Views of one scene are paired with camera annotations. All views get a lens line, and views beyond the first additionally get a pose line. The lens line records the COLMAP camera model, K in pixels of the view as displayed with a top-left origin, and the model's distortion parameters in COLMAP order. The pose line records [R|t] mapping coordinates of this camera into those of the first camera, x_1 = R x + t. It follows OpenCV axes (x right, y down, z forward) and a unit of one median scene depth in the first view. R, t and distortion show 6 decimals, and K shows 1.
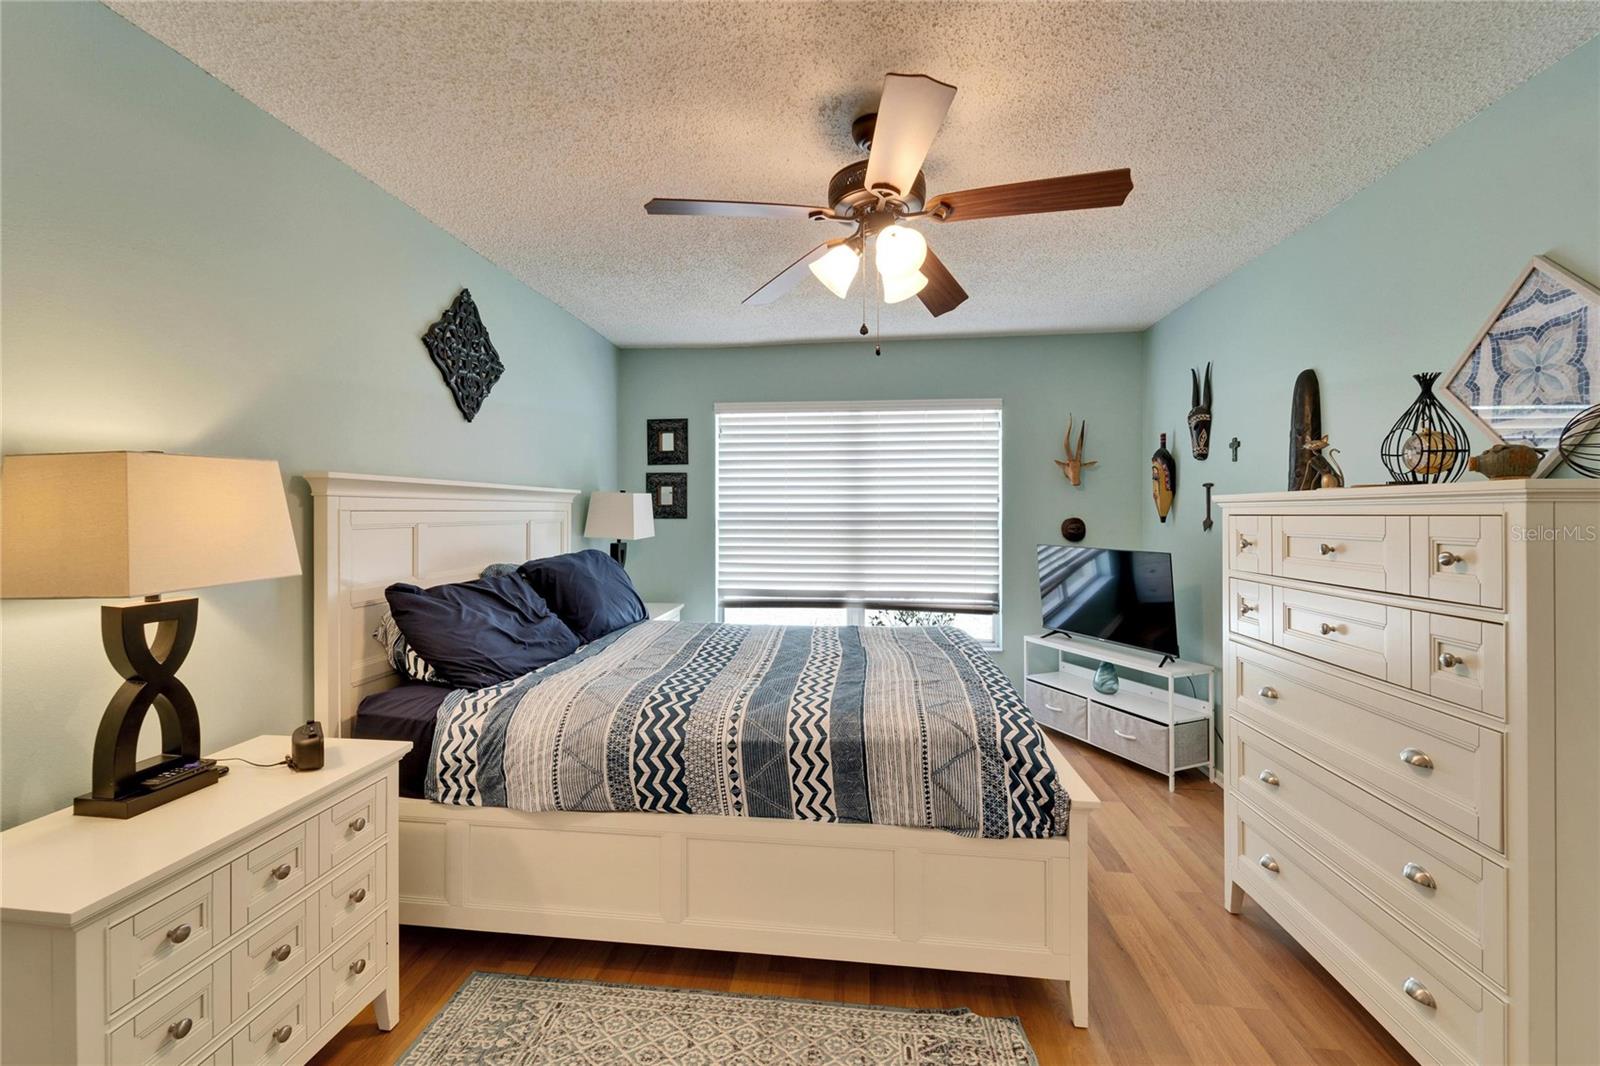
lens RADIAL K [[657.5, 0, 804.4], [0, 657.5, 511.4], [0, 0, 1]] dist [0.005919, -0.002270]
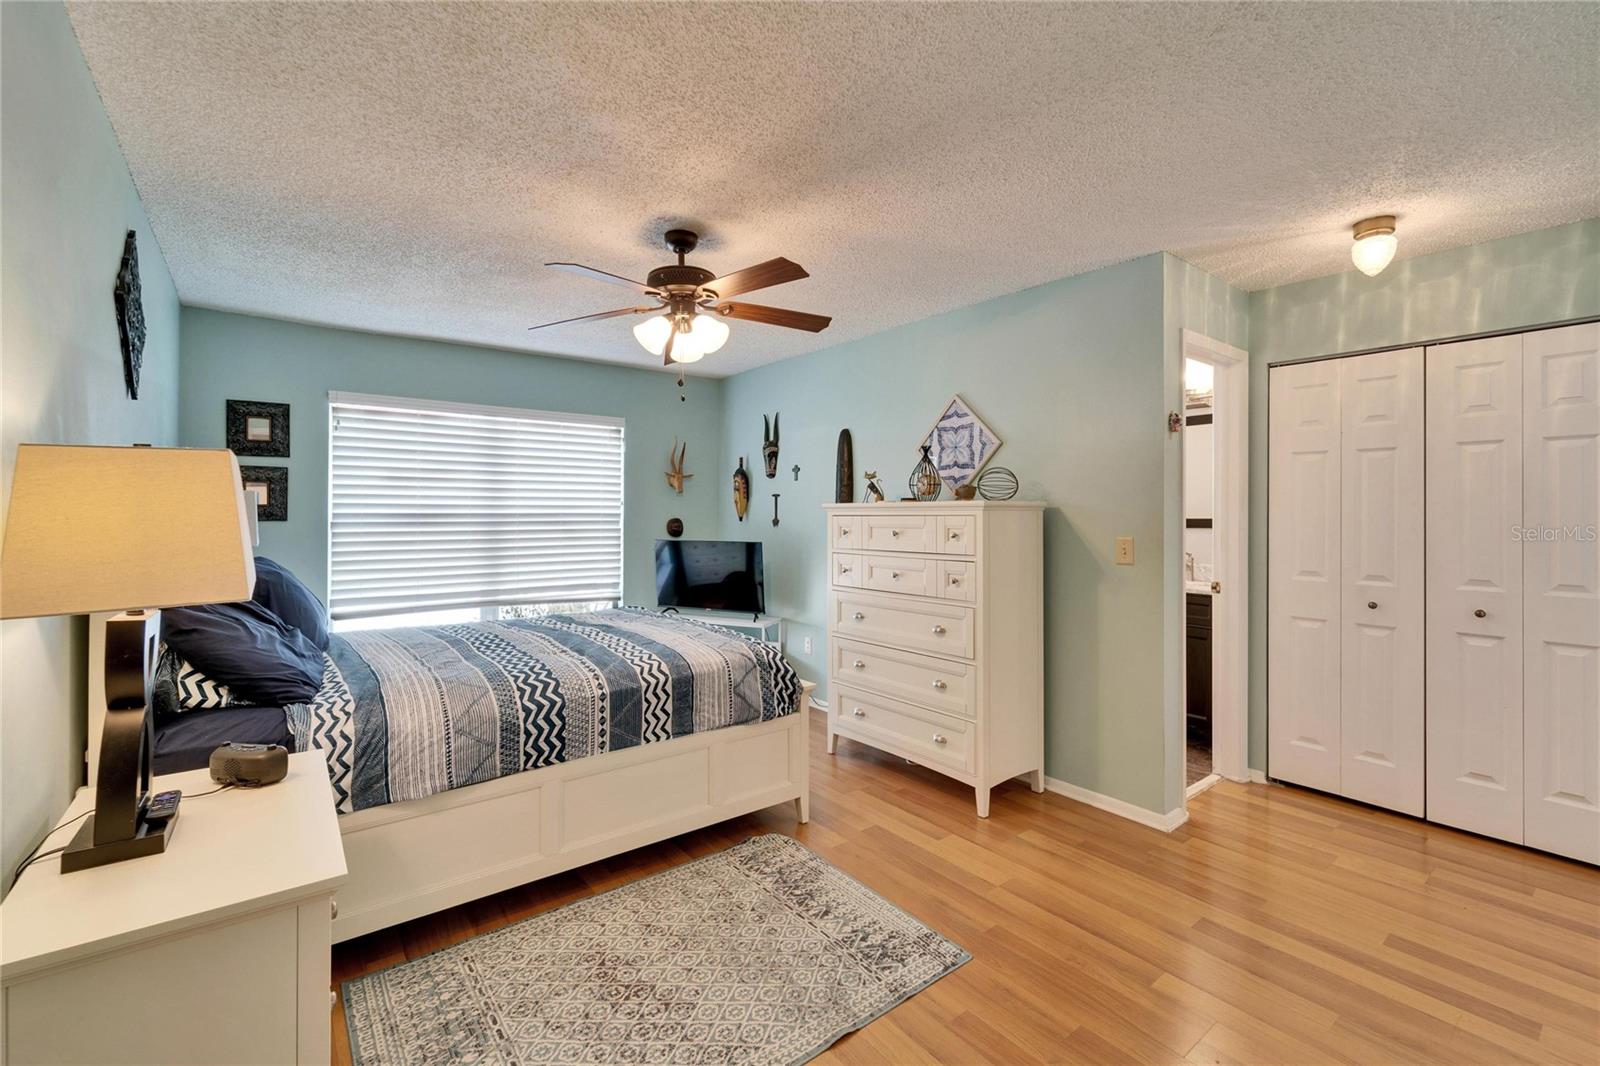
lens RADIAL K [[657.5, 0, 788.1], [0, 657.5, 511.2], [0, 0, 1]] dist [0.005919, -0.002270]
pose [[0.727167, 0.003486, 0.686451, -0.713584], [-0.002014, 0.999994, -0.002945, -0.000749], [-0.686457, 0.000759, 0.727170, -0.170415]]
